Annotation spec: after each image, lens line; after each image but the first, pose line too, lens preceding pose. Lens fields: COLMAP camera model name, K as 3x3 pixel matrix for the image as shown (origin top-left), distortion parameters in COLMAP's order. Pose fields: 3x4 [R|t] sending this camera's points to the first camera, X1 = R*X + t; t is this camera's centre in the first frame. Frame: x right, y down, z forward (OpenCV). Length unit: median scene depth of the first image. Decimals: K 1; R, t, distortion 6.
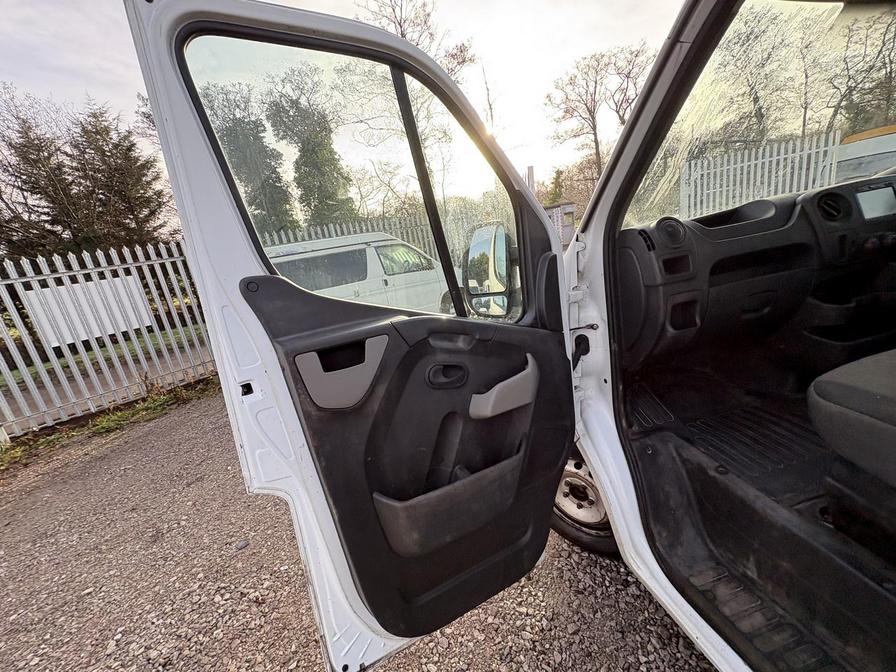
lens RADIAL K [[356.5, 0, 446.7], [0, 356.5, 336.4], [0, 0, 1]] dist [0.002971, -0.001305]
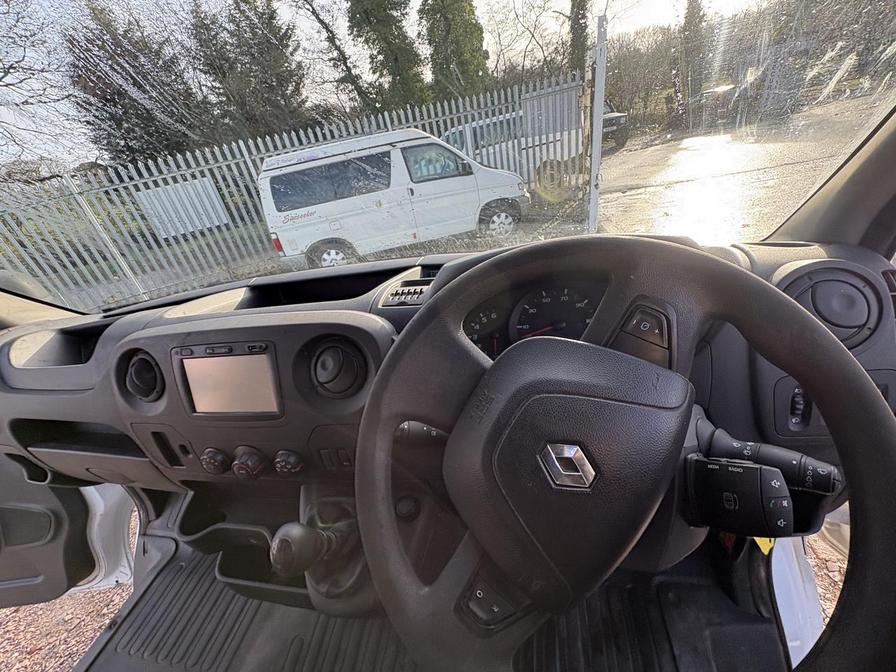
lens RADIAL K [[356.5, 0, 445.7], [0, 356.5, 335.8], [0, 0, 1]] dist [0.002971, -0.001305]
pose [[0.915628, 0.193103, -0.352614, 0.184479], [-0.070721, 0.940779, 0.331562, -0.069115], [0.395757, -0.278650, 0.875060, 0.083199]]
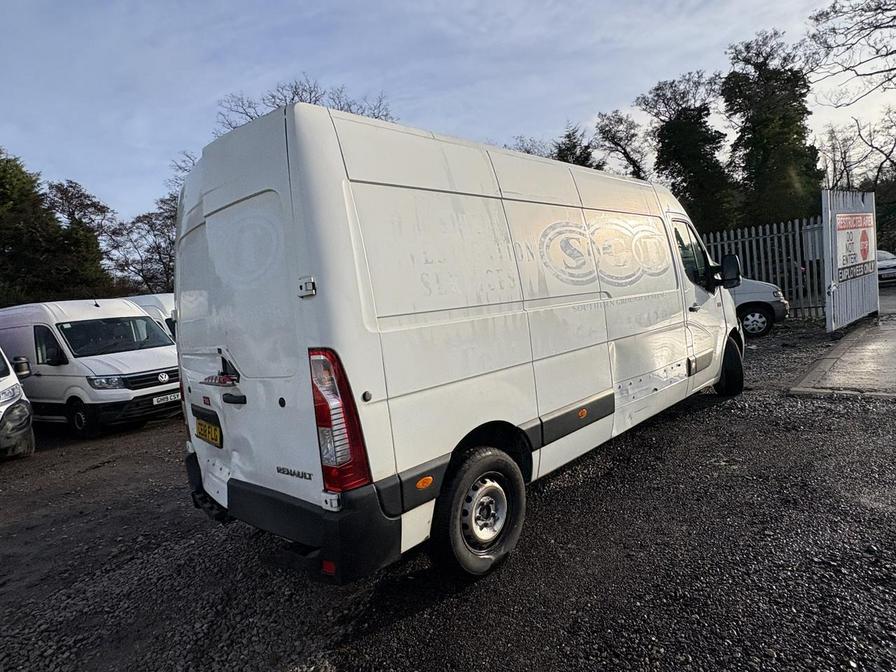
lens RADIAL K [[496.7, 0, 449.3], [0, 496.7, 332.7], [0, 0, 1]] dist [0.003998, -0.001430]
pose [[0.543696, 0.155210, -0.824806, 0.522541], [-0.181633, 0.981221, 0.064915, 0.015759], [0.819393, 0.114518, 0.561677, -0.377103]]
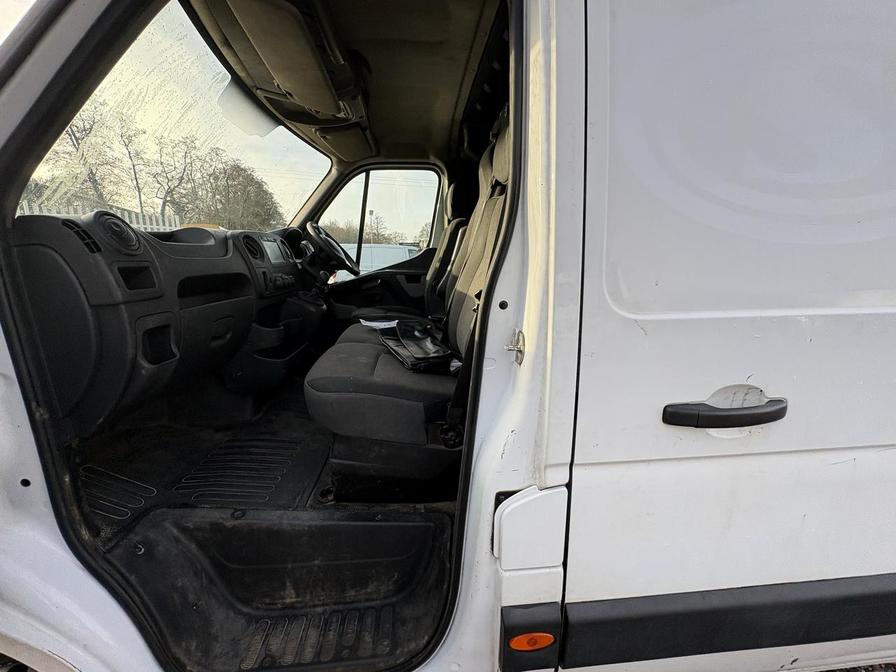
lens RADIAL K [[356.5, 0, 448.3], [0, 356.5, 334.4], [0, 0, 1]] dist [0.002971, -0.001305]
pose [[0.126590, -0.041654, 0.991080, -0.001926], [0.224032, 0.974504, 0.012342, 0.005555], [-0.966325, 0.220471, 0.132695, 0.032455]]
